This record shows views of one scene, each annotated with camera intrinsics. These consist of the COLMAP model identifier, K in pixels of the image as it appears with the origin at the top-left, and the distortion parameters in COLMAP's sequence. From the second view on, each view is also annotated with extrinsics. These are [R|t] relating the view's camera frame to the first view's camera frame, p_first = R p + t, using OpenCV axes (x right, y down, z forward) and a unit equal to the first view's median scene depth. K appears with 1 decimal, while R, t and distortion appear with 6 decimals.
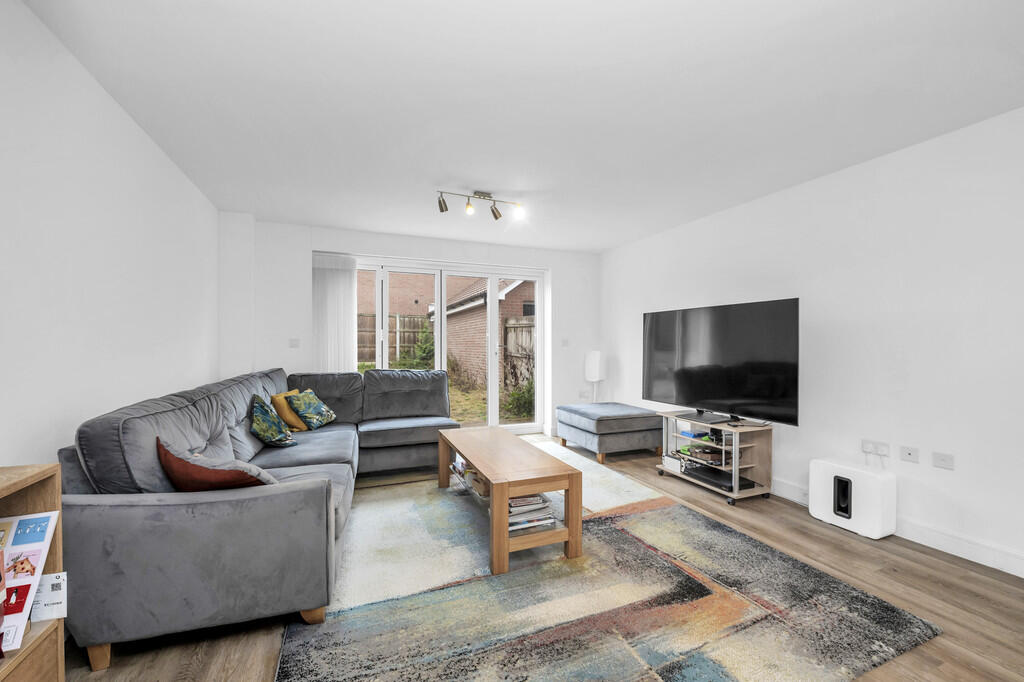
lens RADIAL K [[410.6, 0, 511.9], [0, 410.6, 343.6], [0, 0, 1]] dist [-0.013716, -0.000315]
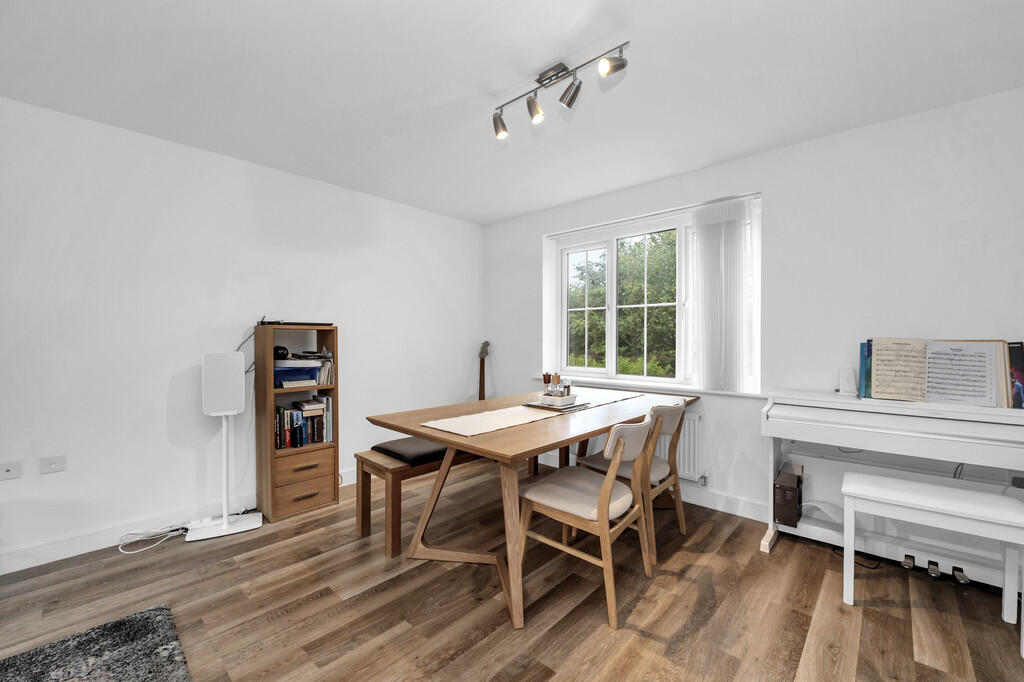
lens RADIAL K [[410.6, 0, 512.9], [0, 410.6, 341.1], [0, 0, 1]] dist [-0.013716, -0.000315]
pose [[-0.429253, -0.004903, 0.903171, -0.263617], [-0.004530, 0.999984, 0.003275, -0.001389], [-0.903173, -0.002686, -0.429269, 0.539000]]
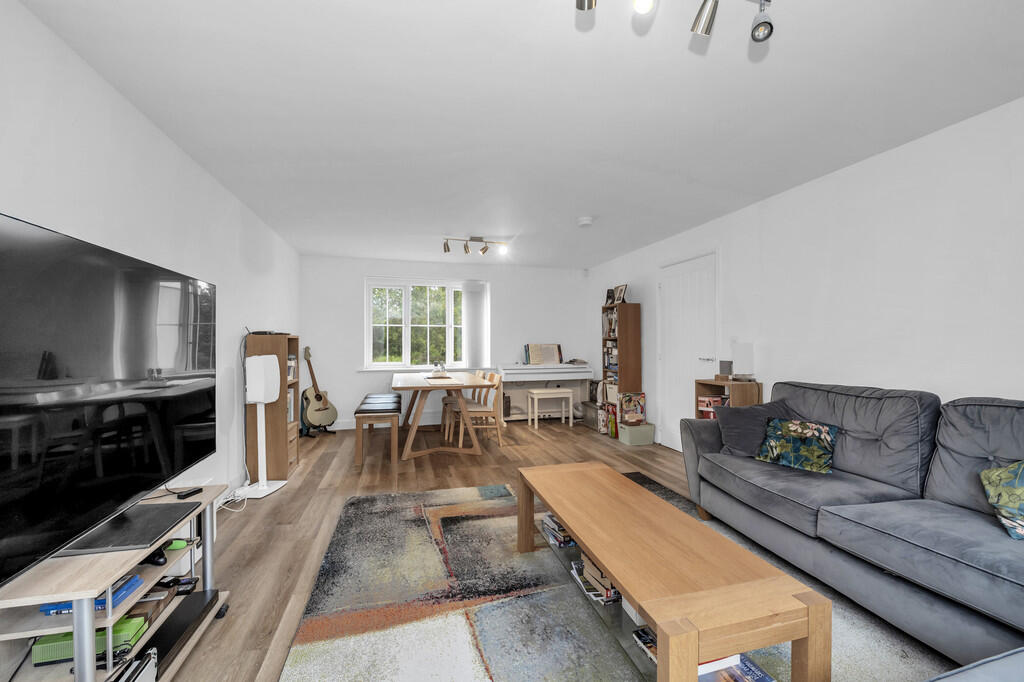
lens RADIAL K [[410.6, 0, 511.6], [0, 410.6, 341.4], [0, 0, 1]] dist [-0.013716, -0.000315]
pose [[-0.992883, 0.000837, 0.119092, 0.075279], [-0.000320, 0.999953, -0.009696, 0.002783], [-0.119095, -0.009665, -0.992836, 2.426543]]
